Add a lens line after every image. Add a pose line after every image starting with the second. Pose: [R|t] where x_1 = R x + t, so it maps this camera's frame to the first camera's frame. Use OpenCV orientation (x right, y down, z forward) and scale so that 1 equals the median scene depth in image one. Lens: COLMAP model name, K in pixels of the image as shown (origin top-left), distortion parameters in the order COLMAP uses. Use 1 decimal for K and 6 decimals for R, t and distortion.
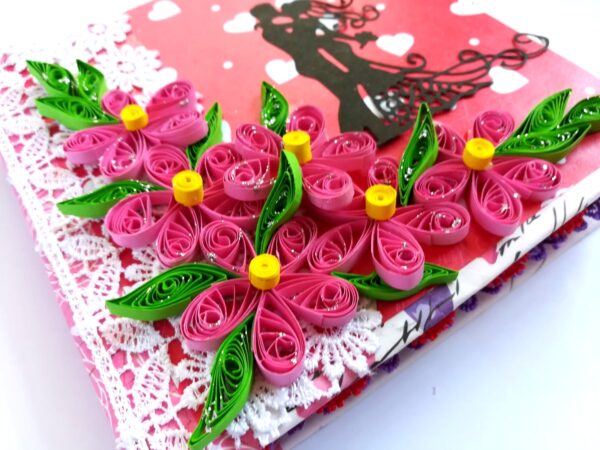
lens RADIAL K [[491.9, 0, 300.0], [0, 491.9, 225.0], [0, 0, 1]] dist [-0.153893, 0.114386]
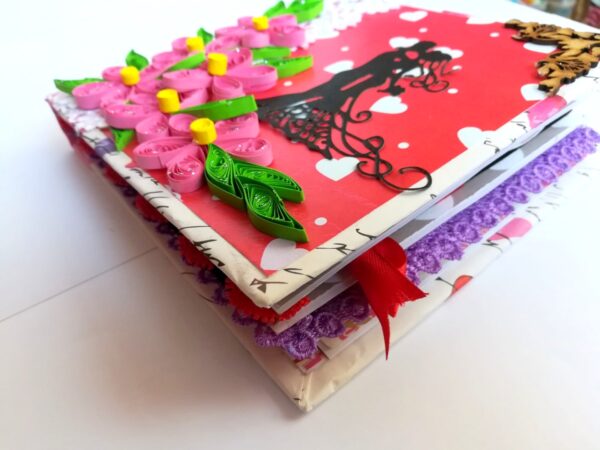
lens RADIAL K [[491.9, 0, 300.0], [0, 491.9, 225.0], [0, 0, 1]] dist [-0.153893, 0.114386]
pose [[0.083674, 0.696361, -0.712798, 1.202138], [-0.736717, 0.524892, 0.426306, -0.611303], [0.671005, 0.489459, 0.556940, 0.509257]]
